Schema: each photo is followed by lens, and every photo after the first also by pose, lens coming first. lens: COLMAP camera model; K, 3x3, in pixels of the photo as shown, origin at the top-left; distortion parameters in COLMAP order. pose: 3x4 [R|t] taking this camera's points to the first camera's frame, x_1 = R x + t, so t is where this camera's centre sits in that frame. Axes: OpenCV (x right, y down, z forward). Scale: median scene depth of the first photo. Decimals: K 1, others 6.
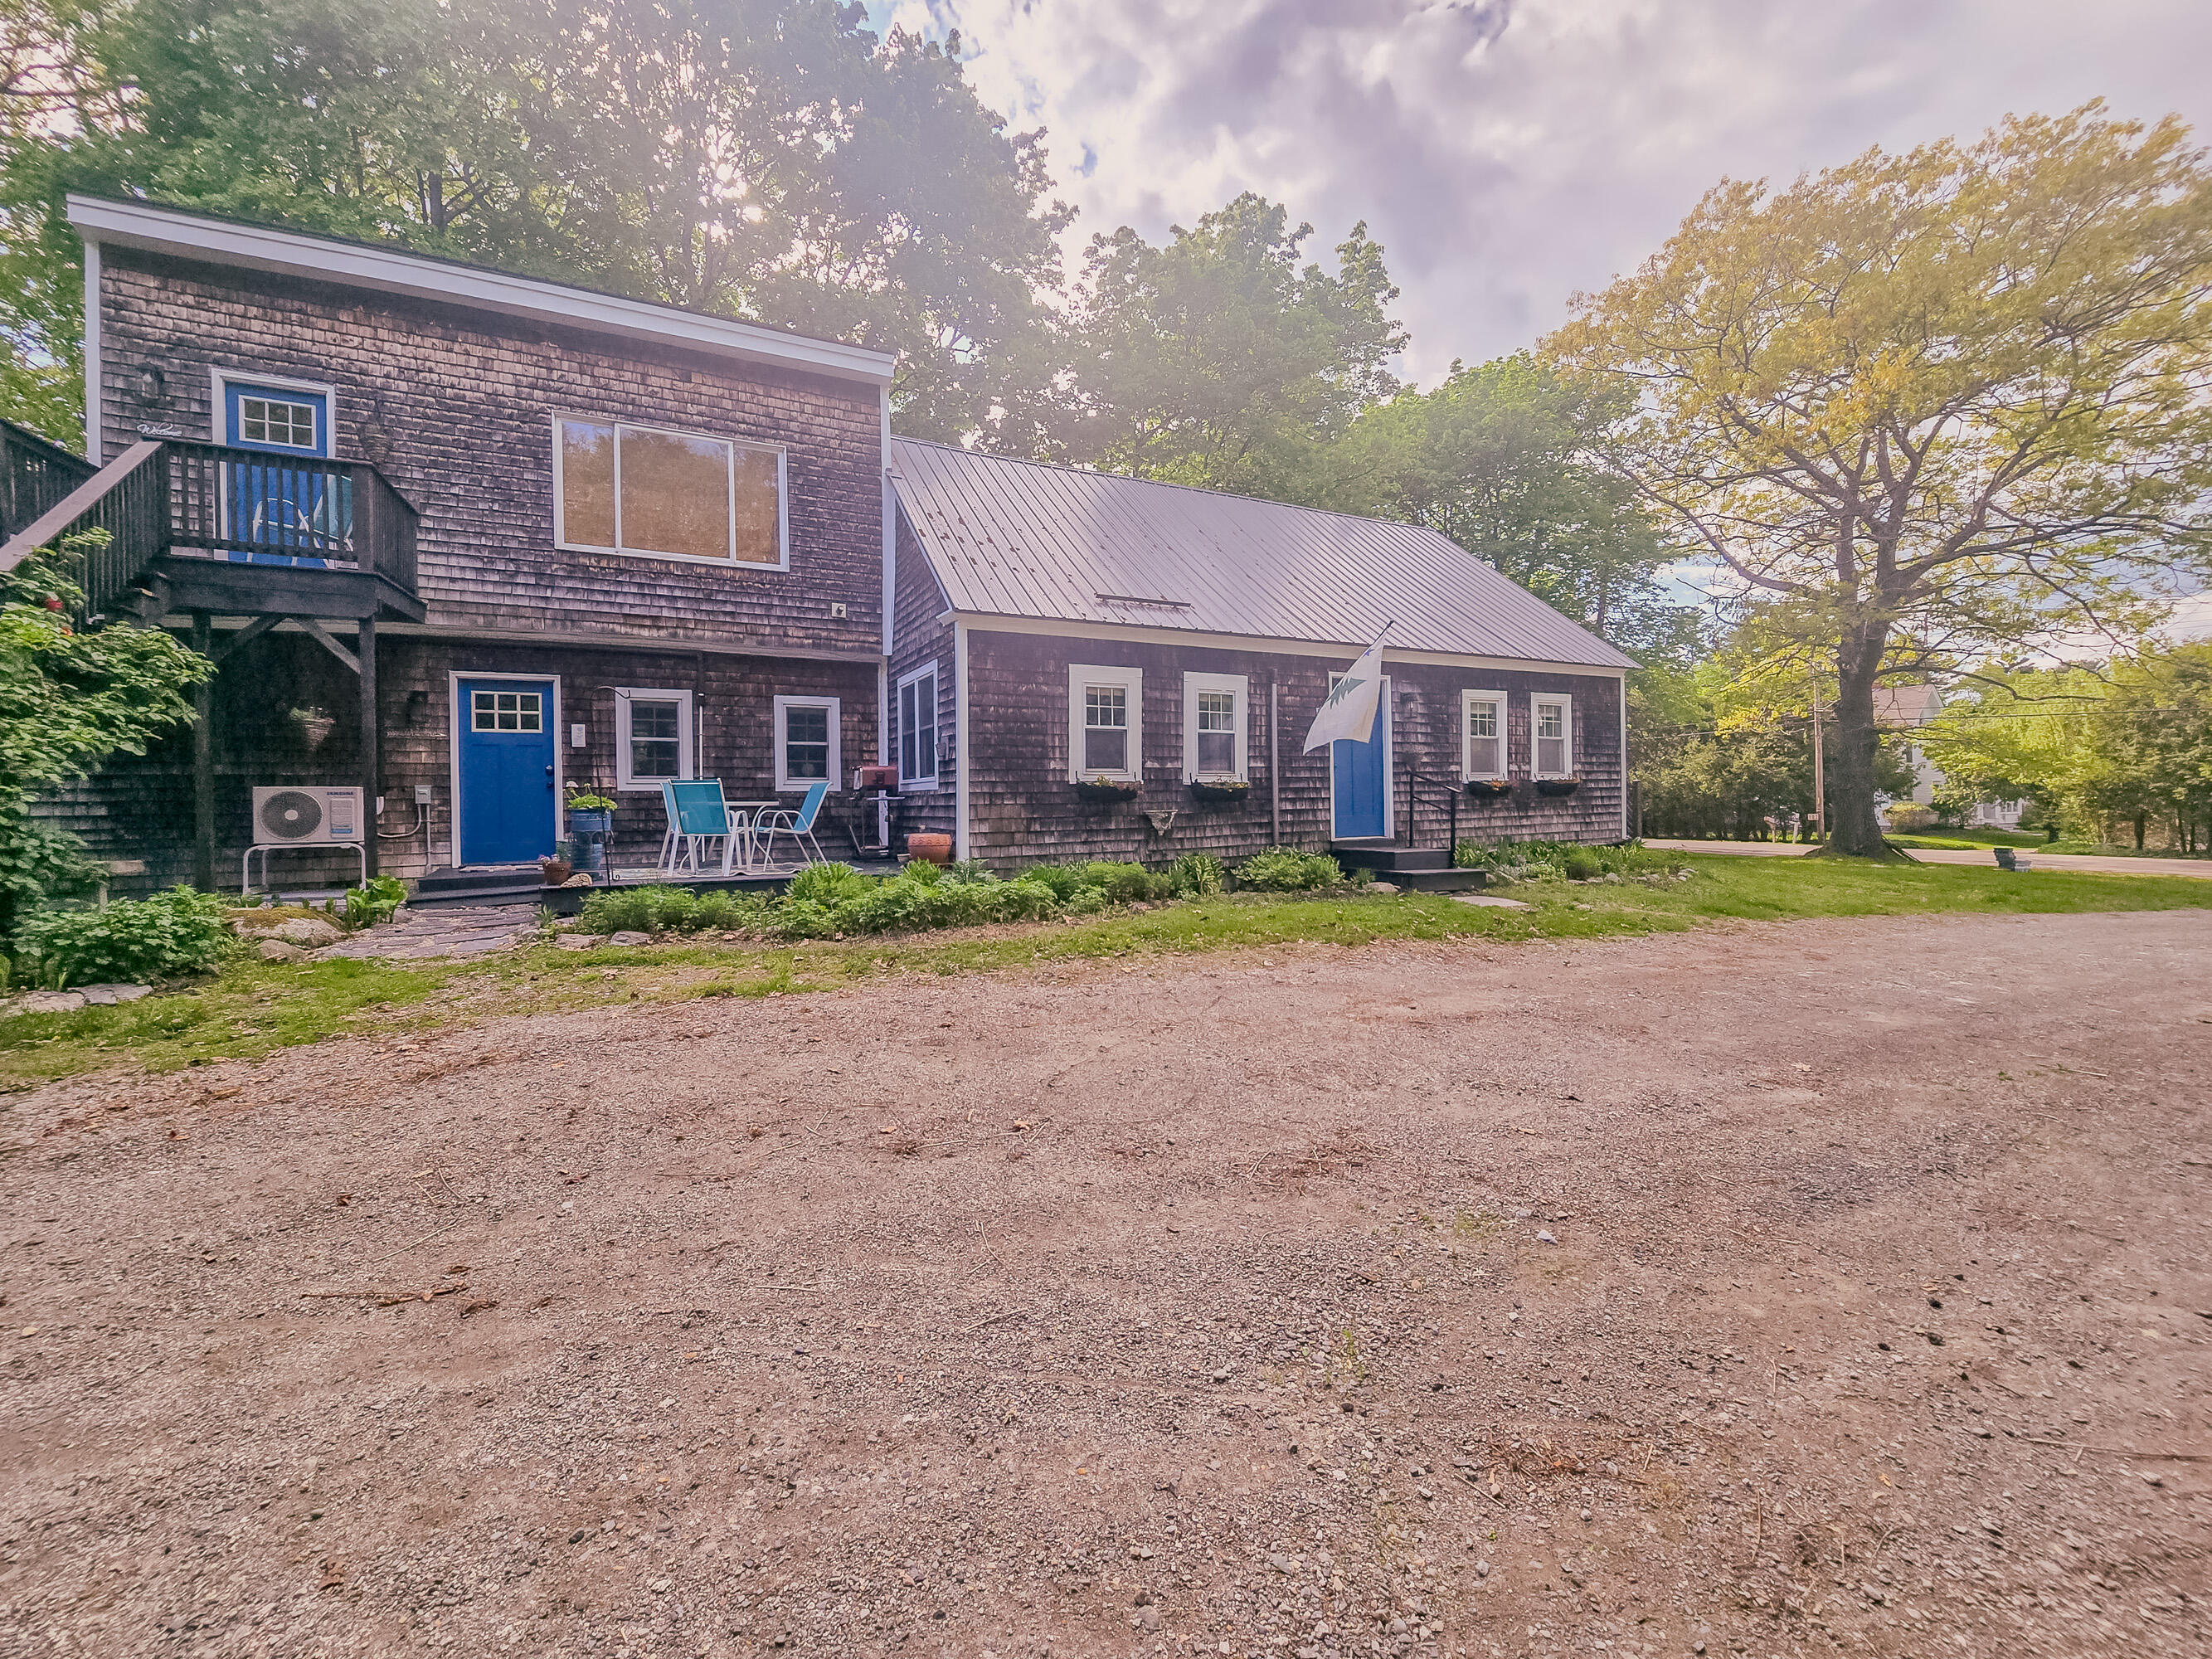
lens RADIAL K [[908.7, 0, 1117.3], [0, 908.7, 807.2], [0, 0, 1]] dist [-0.005059, 0.000319]
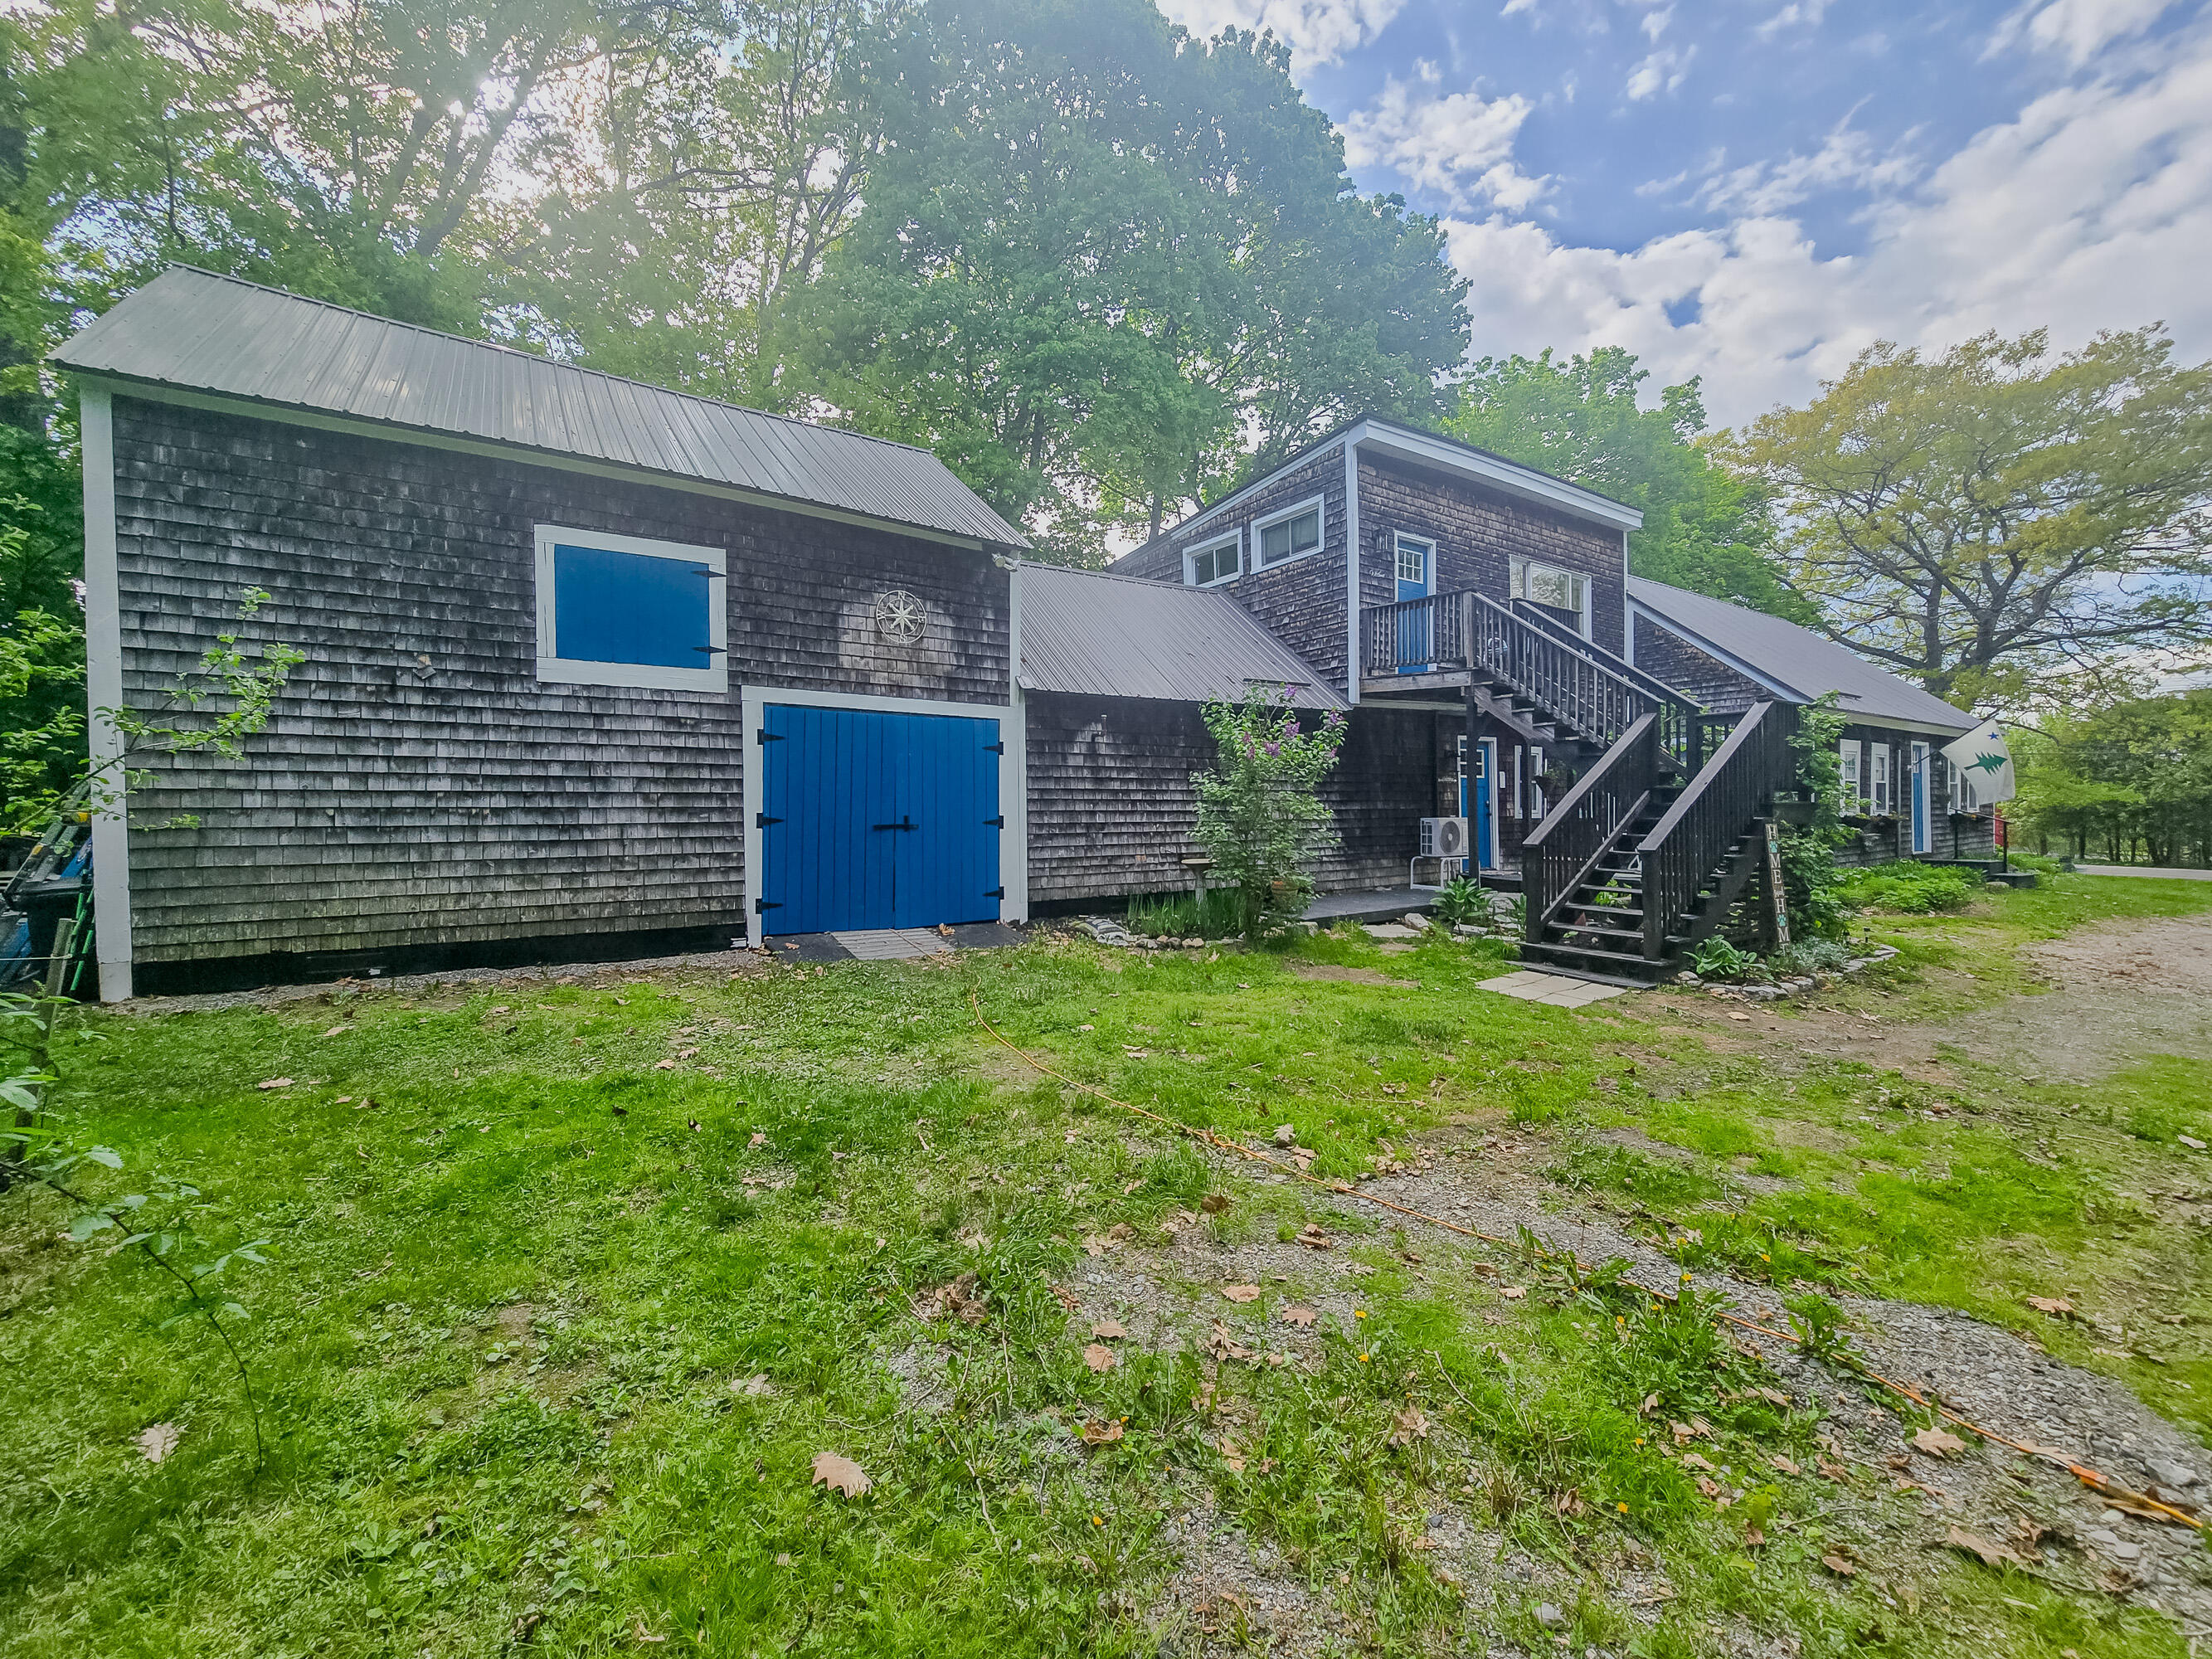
lens RADIAL K [[908.7, 0, 1116.4], [0, 908.7, 811.3], [0, 0, 1]] dist [-0.005059, 0.000319]
pose [[0.991280, 0.007661, 0.131547, -1.283736], [-0.007032, 0.999962, -0.005247, -0.017148], [-0.131582, 0.004276, 0.991296, -0.306428]]
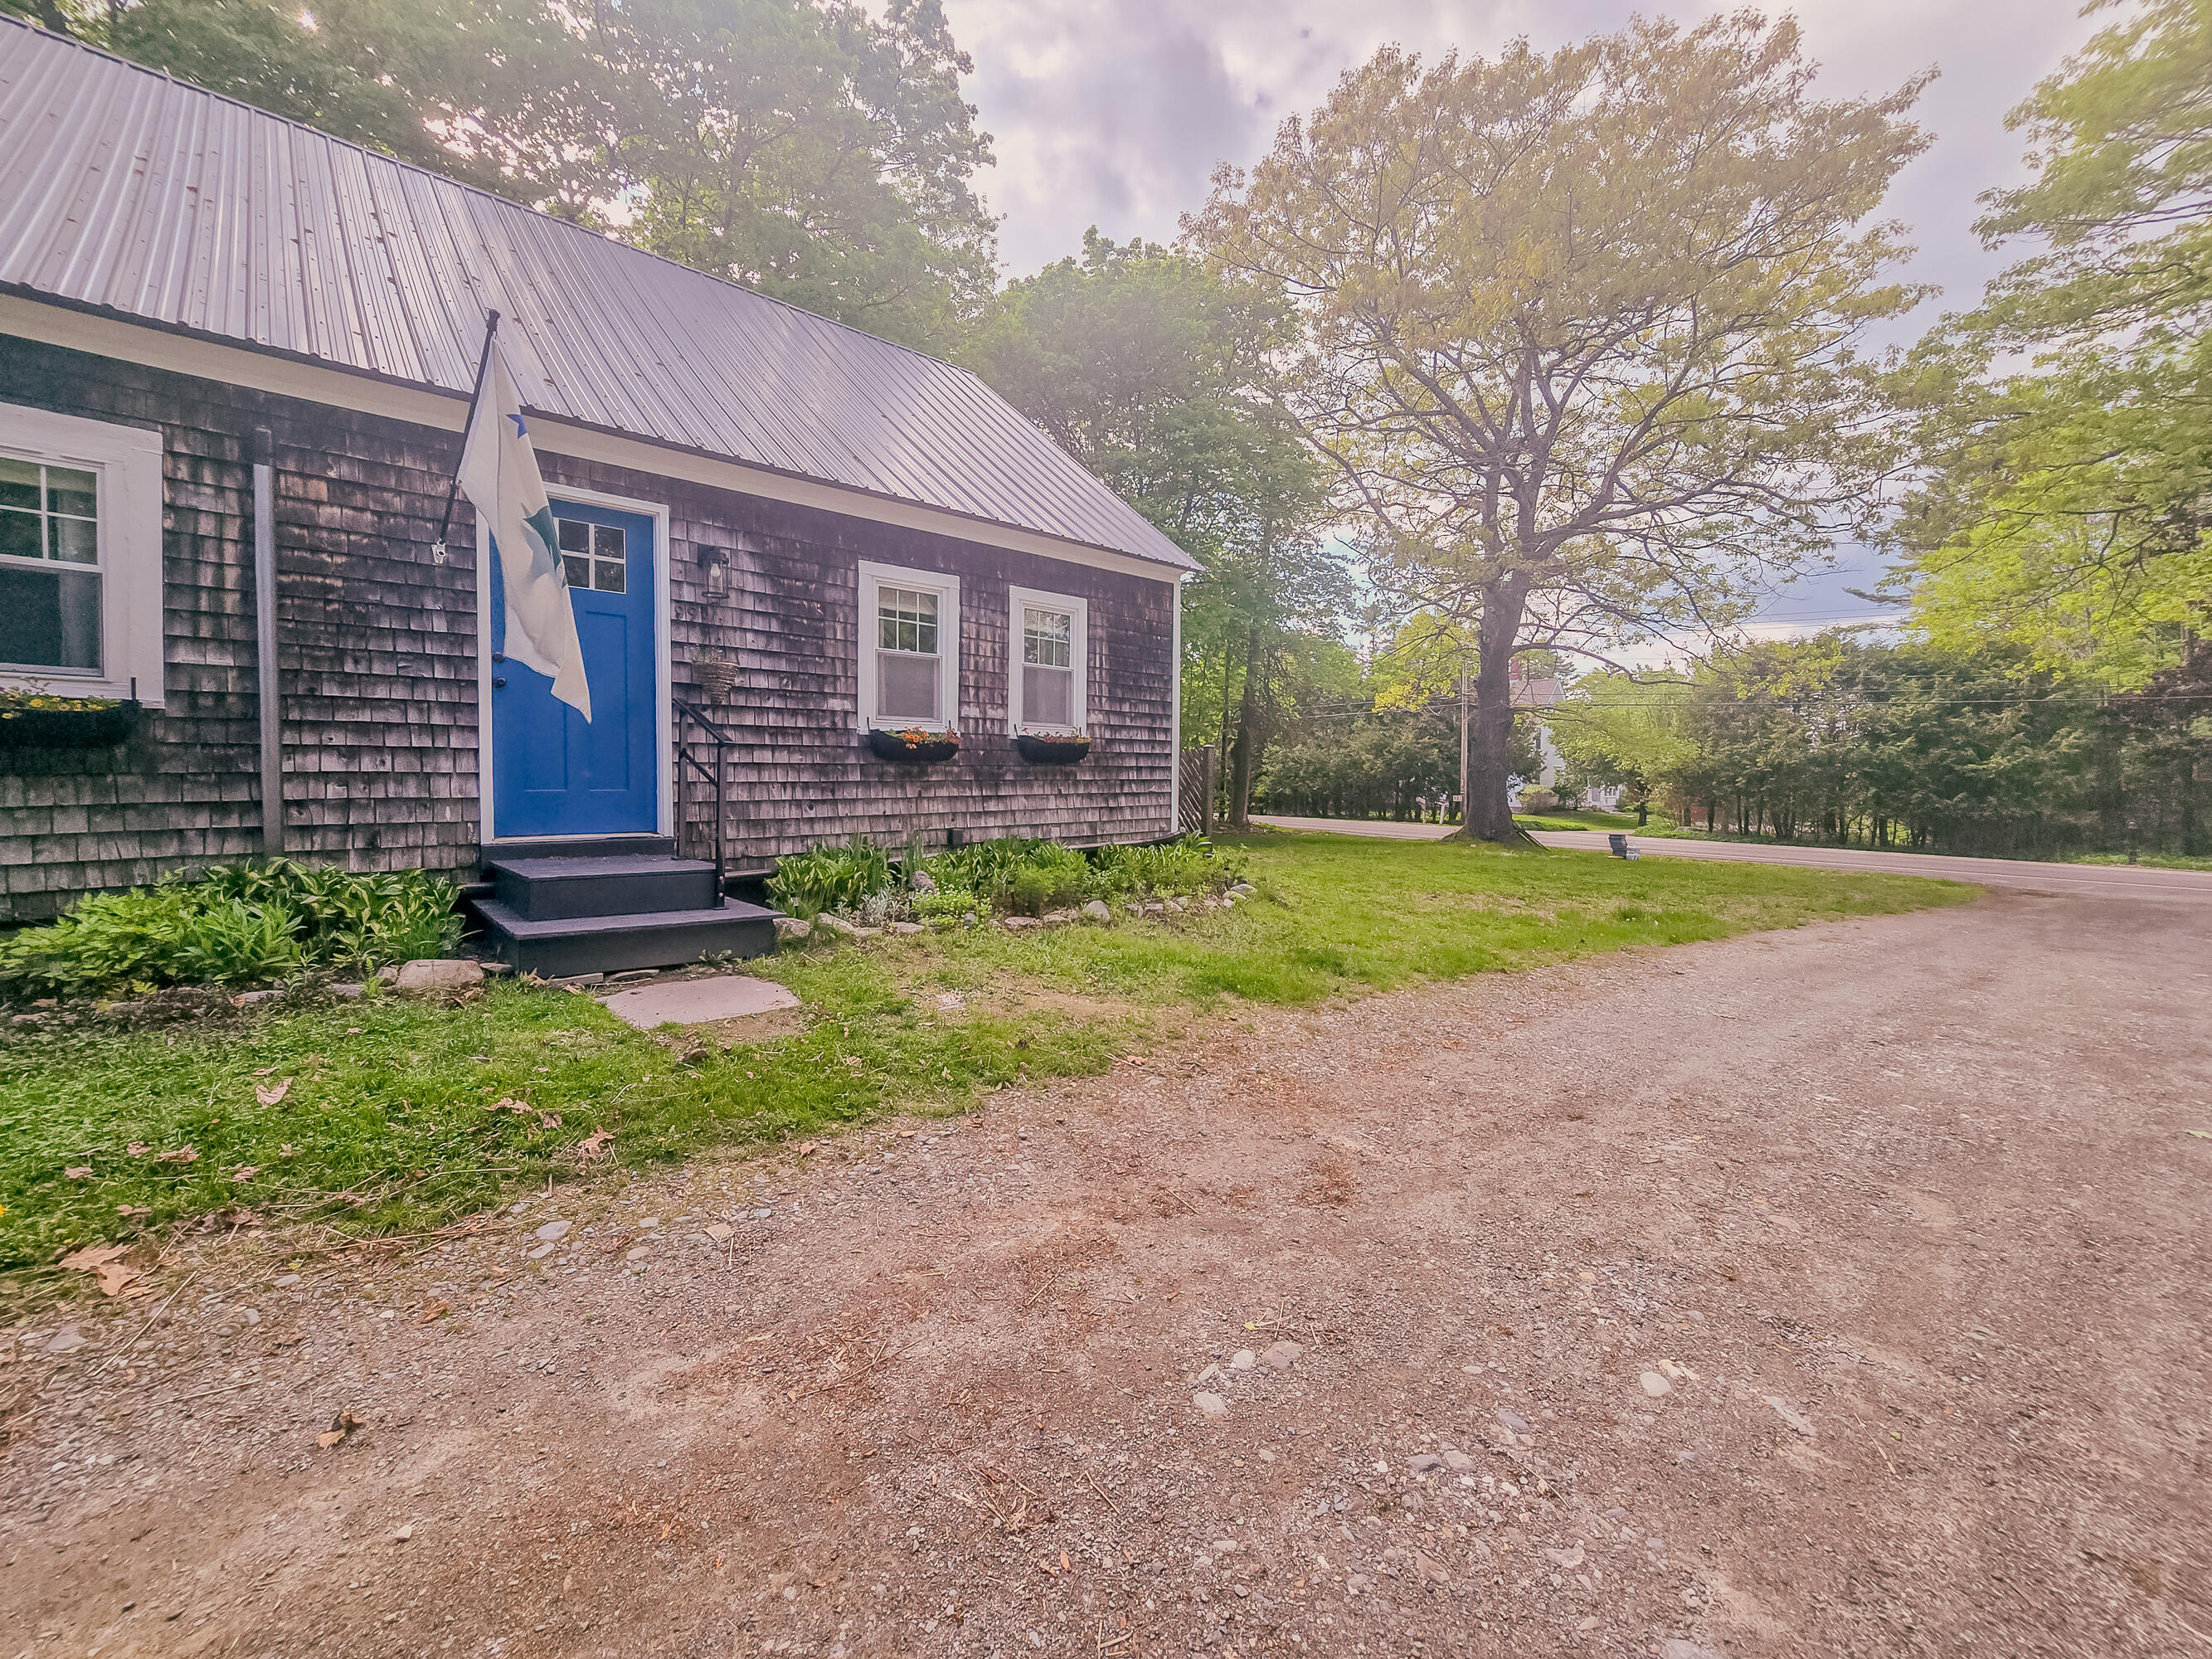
lens RADIAL K [[908.7, 0, 1120.1], [0, 908.7, 801.8], [0, 0, 1]] dist [-0.005059, 0.000319]
pose [[0.958404, 0.014124, 0.285065, 0.422487], [-0.021640, 0.999496, 0.023232, -0.001539], [-0.284594, -0.028435, 0.958226, 0.485459]]
